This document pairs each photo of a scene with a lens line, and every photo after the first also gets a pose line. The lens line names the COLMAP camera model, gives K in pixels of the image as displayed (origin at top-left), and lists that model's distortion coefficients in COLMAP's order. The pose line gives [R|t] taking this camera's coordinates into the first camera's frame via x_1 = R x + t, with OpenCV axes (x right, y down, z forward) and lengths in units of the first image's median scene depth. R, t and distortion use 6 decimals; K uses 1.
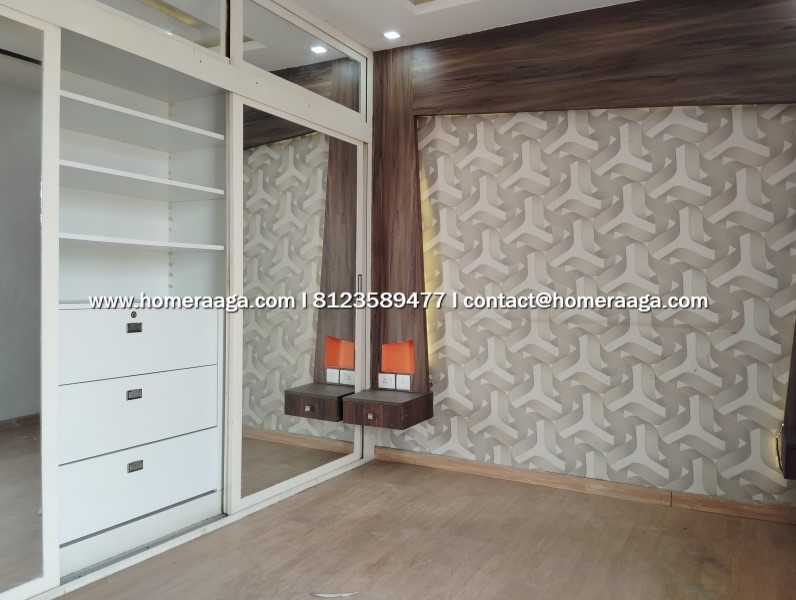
lens RADIAL K [[659.7, 0, 398.5], [0, 659.7, 300.3], [0, 0, 1]] dist [0.054050, -0.112593]
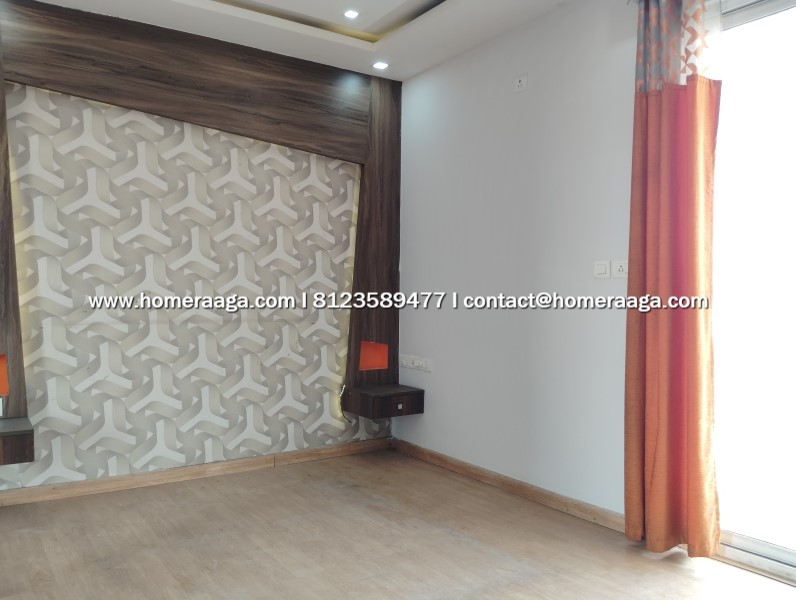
lens RADIAL K [[659.7, 0, 401.5], [0, 659.7, 301.8], [0, 0, 1]] dist [0.054050, -0.112593]
pose [[0.437942, -0.015073, 0.898877, -0.561997], [0.014791, 0.999845, 0.009559, -0.004901], [-0.898881, 0.009109, 0.438097, 0.231319]]
